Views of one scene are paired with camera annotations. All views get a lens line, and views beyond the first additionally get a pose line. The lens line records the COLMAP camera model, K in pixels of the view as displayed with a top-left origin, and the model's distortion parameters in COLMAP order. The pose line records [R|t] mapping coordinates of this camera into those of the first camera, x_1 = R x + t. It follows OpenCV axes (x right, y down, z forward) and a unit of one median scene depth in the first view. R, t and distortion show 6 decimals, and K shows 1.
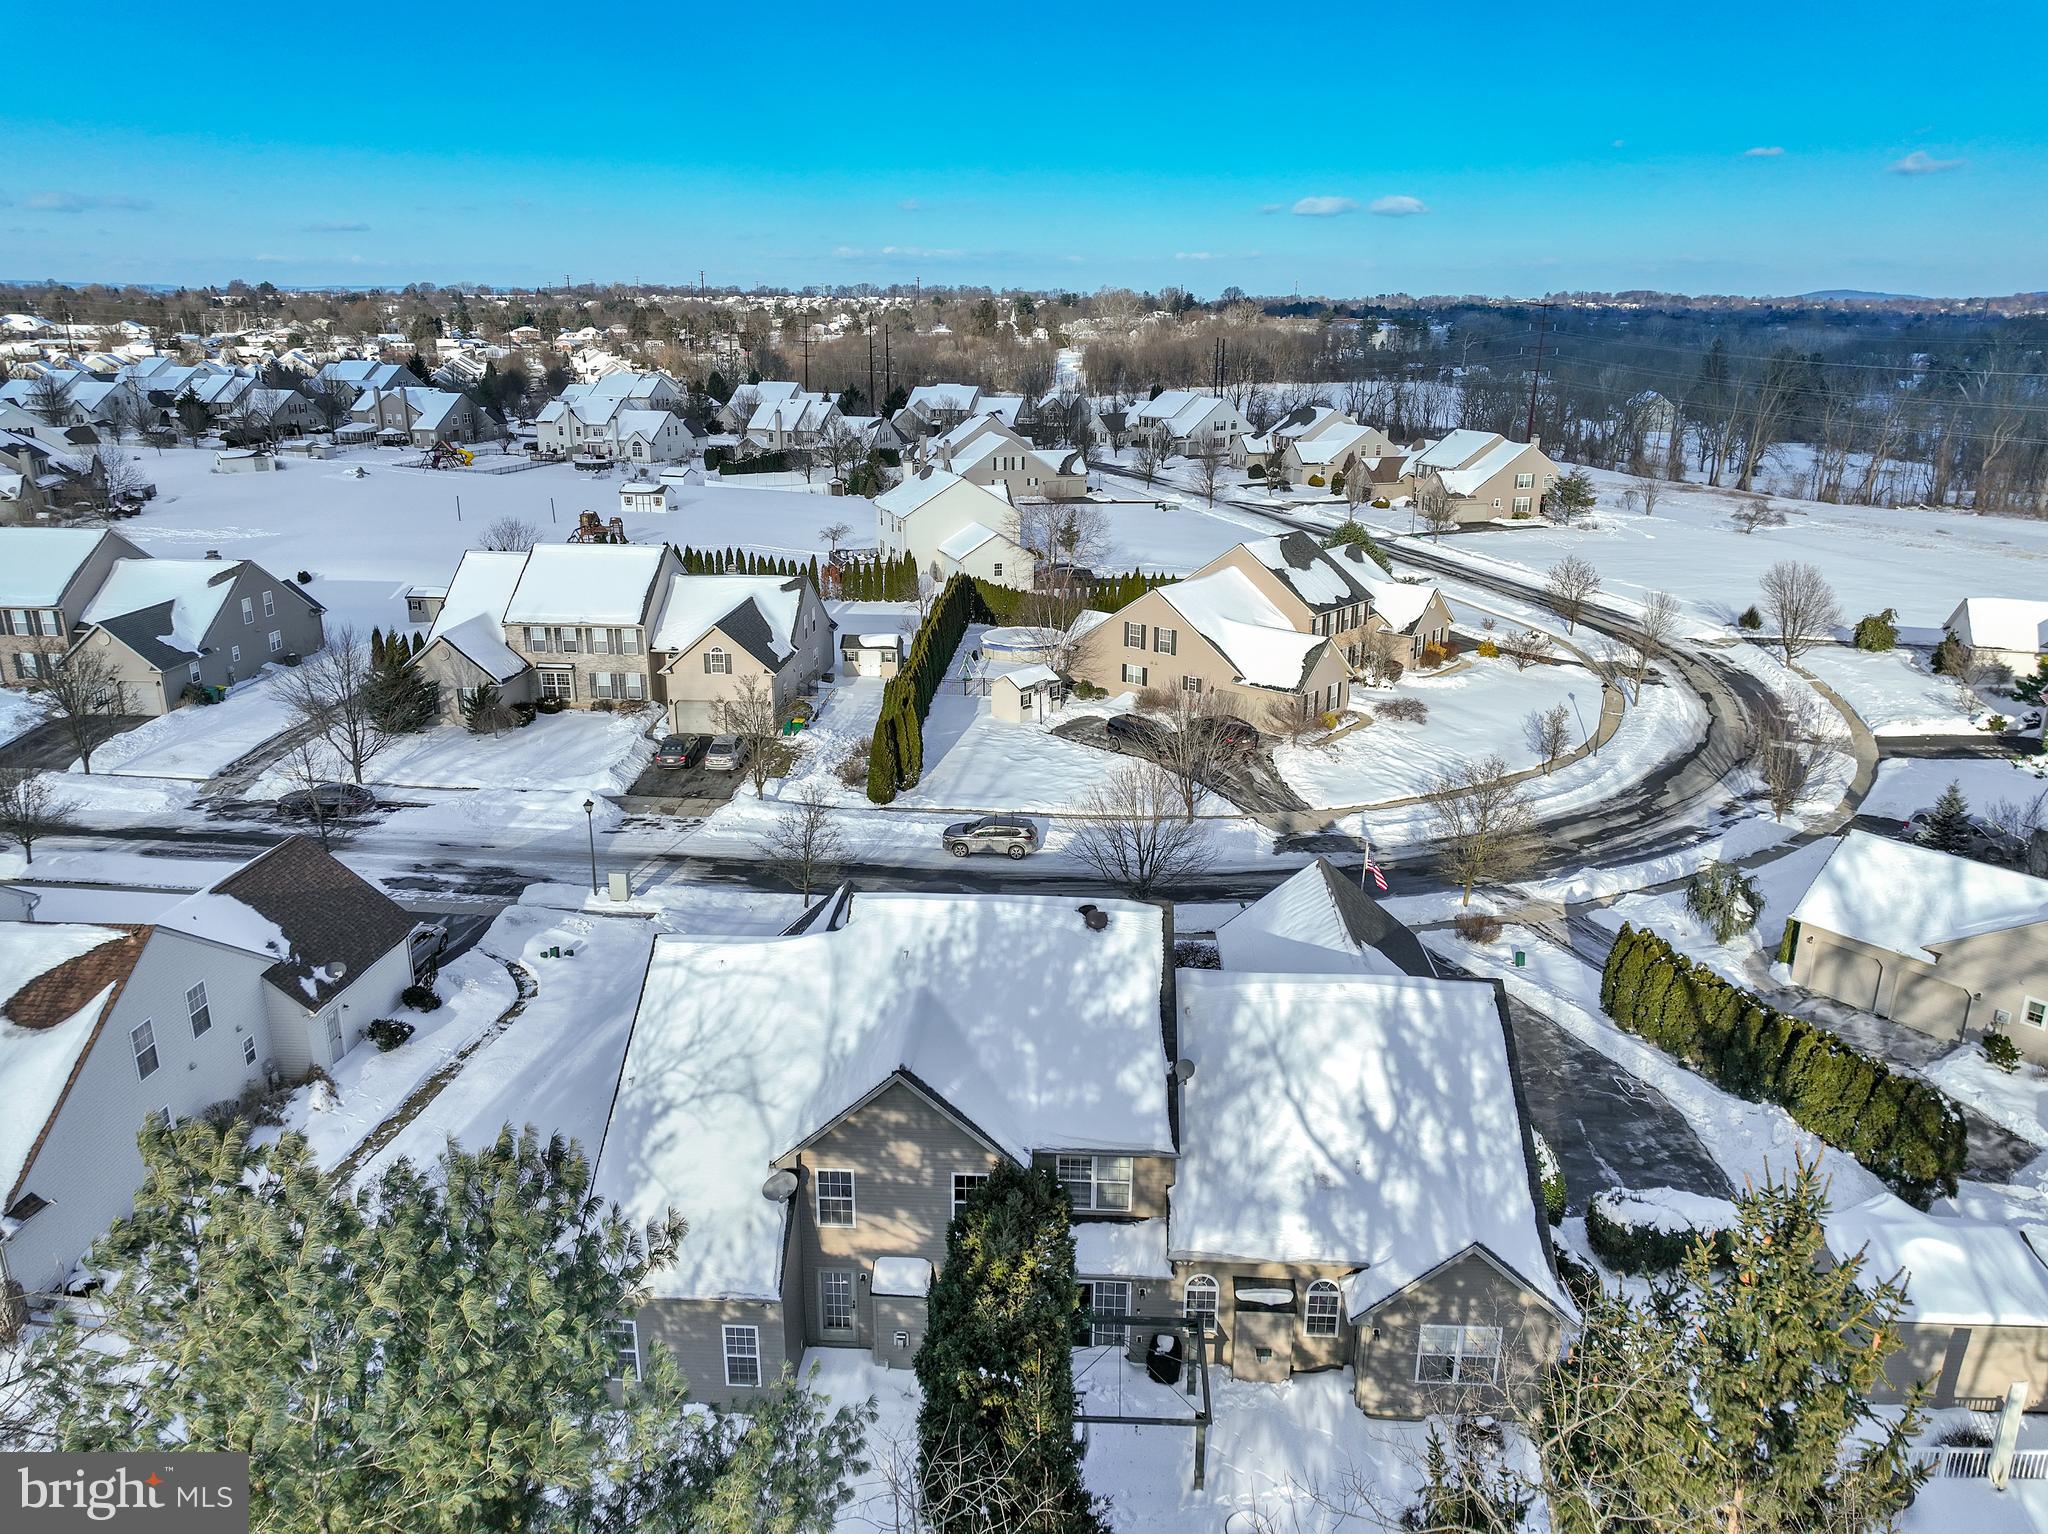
lens RADIAL K [[1414.8, 0, 1022.5], [0, 1414.8, 774.0], [0, 0, 1]] dist [0.003365, -0.004037]
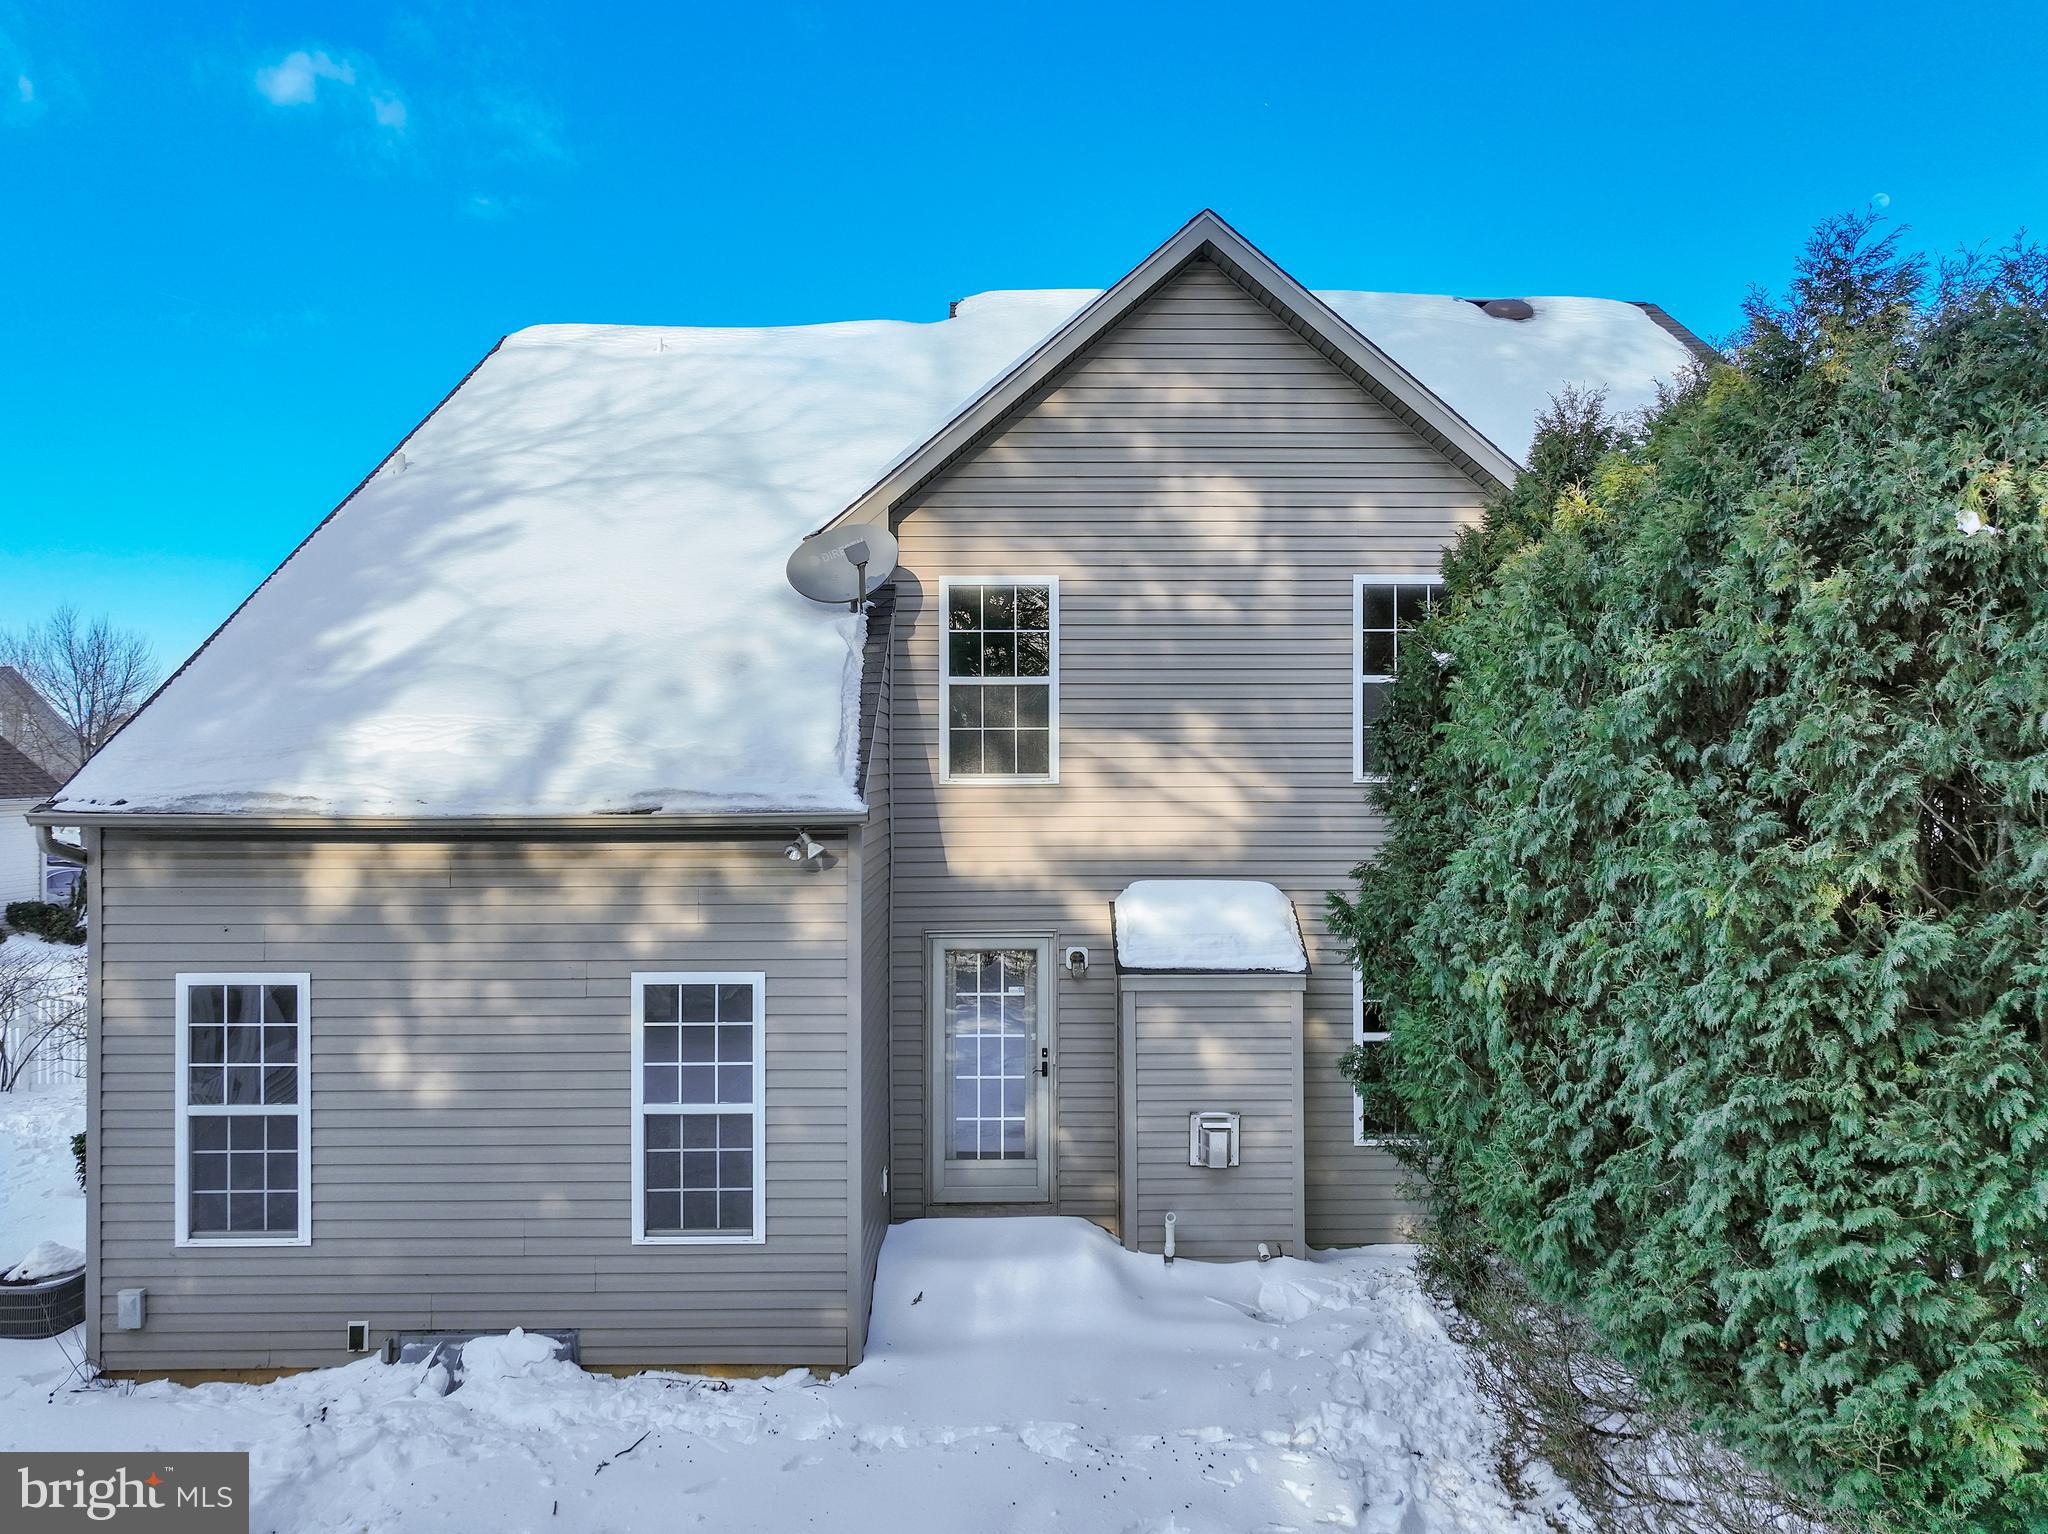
lens RADIAL K [[1414.8, 0, 1027.9], [0, 1414.8, 758.4], [0, 0, 1]] dist [0.003365, -0.004037]
pose [[0.997449, -0.009325, 0.070776, -0.149529], [0.029741, 0.955577, -0.293239, 0.416436], [-0.064898, 0.294595, 0.953416, 0.697178]]
